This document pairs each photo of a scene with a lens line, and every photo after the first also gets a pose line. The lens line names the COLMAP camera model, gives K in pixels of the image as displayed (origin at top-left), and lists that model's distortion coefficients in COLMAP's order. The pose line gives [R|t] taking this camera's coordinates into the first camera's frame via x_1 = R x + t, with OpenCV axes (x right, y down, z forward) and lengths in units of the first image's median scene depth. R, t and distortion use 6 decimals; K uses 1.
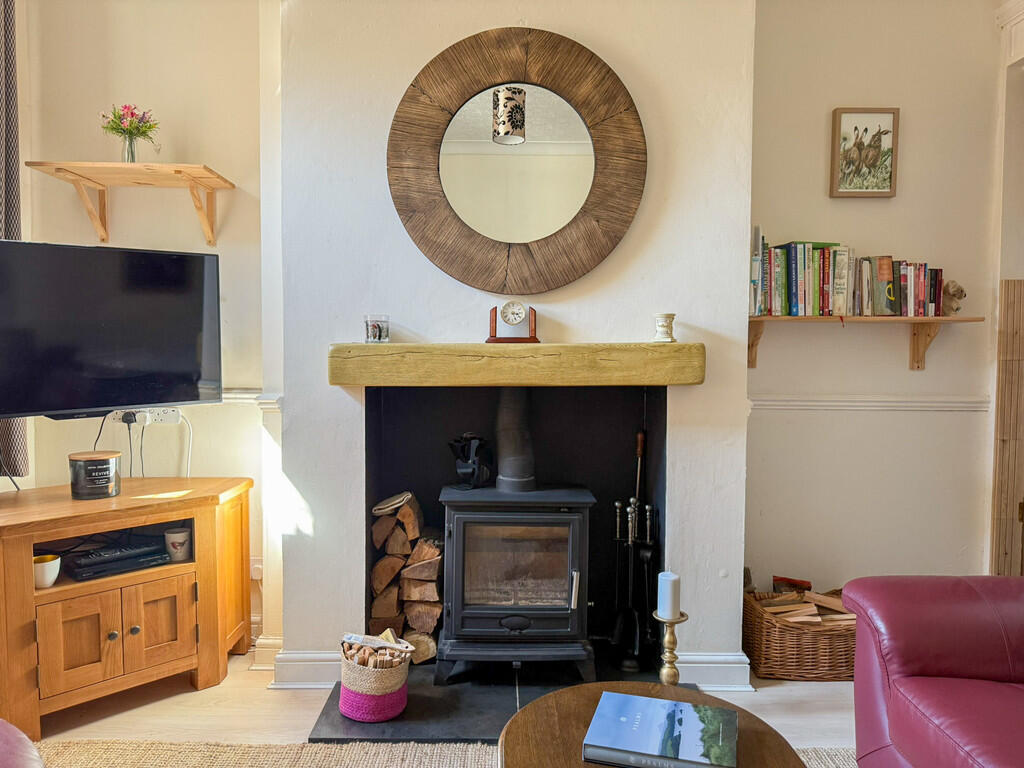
lens RADIAL K [[721.4, 0, 512.2], [0, 721.4, 386.9], [0, 0, 1]] dist [0.038486, -0.021788]
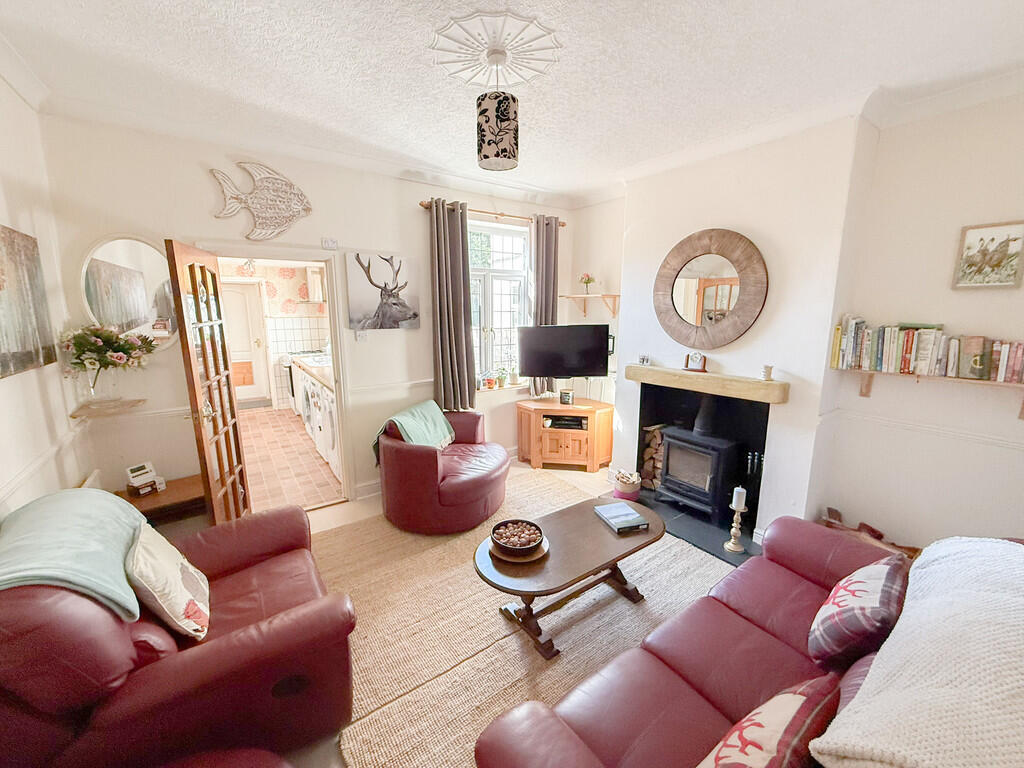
lens RADIAL K [[409.3, 0, 511.7], [0, 409.3, 380.9], [0, 0, 1]] dist [0.000486, 0.000597]
pose [[0.569737, 0.137735, -0.810203, 0.715623], [-0.037952, 0.989214, 0.141479, -0.188583], [0.820950, -0.049857, 0.568819, -0.206305]]
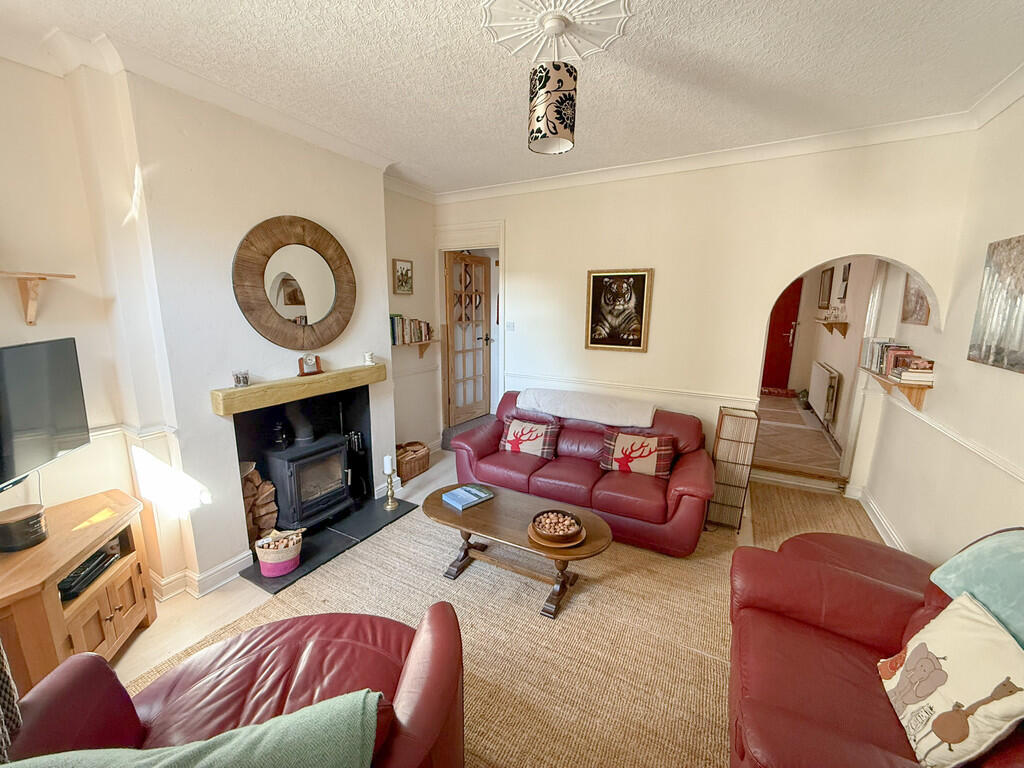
lens RADIAL K [[409.3, 0, 507.8], [0, 409.3, 382.1], [0, 0, 1]] dist [0.000486, 0.000597]
pose [[0.500751, -0.164664, 0.849785, -0.705377], [0.037723, 0.984958, 0.168627, -0.212554], [-0.864769, -0.052384, 0.499431, -0.065736]]
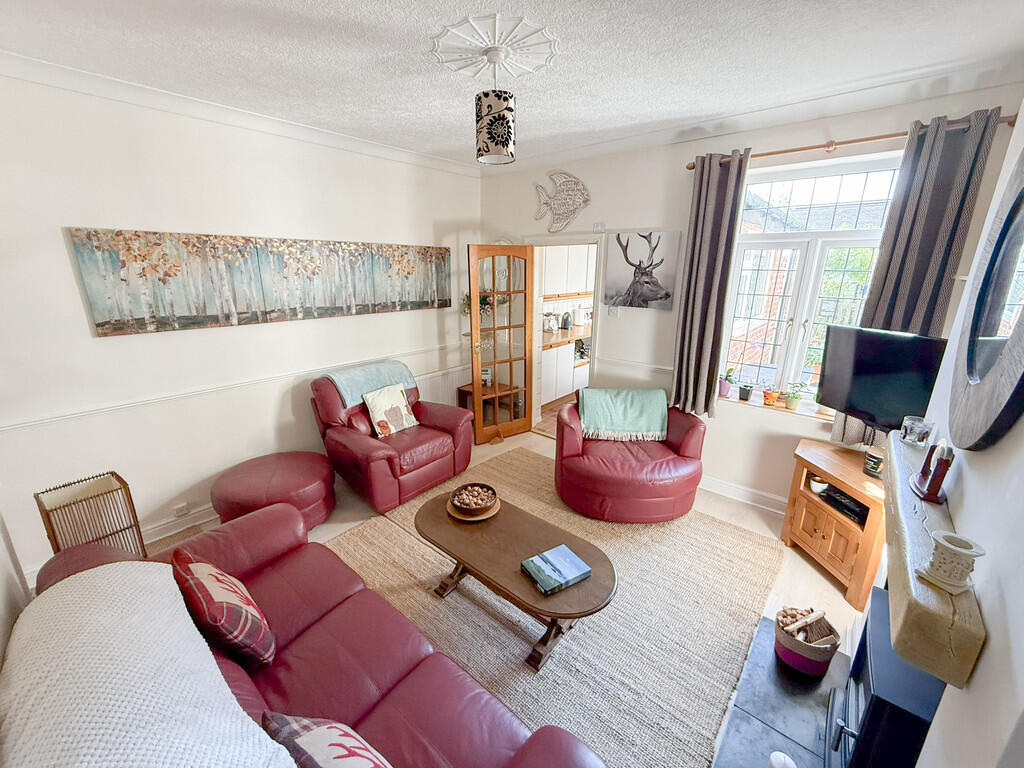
lens RADIAL K [[409.3, 0, 508.5], [0, 409.3, 381.3], [0, 0, 1]] dist [0.000486, 0.000597]
pose [[-0.656636, 0.194911, -0.728587, 0.678333], [-0.050350, 0.952546, 0.300202, -0.312877], [0.752525, 0.233808, -0.615662, 0.883965]]
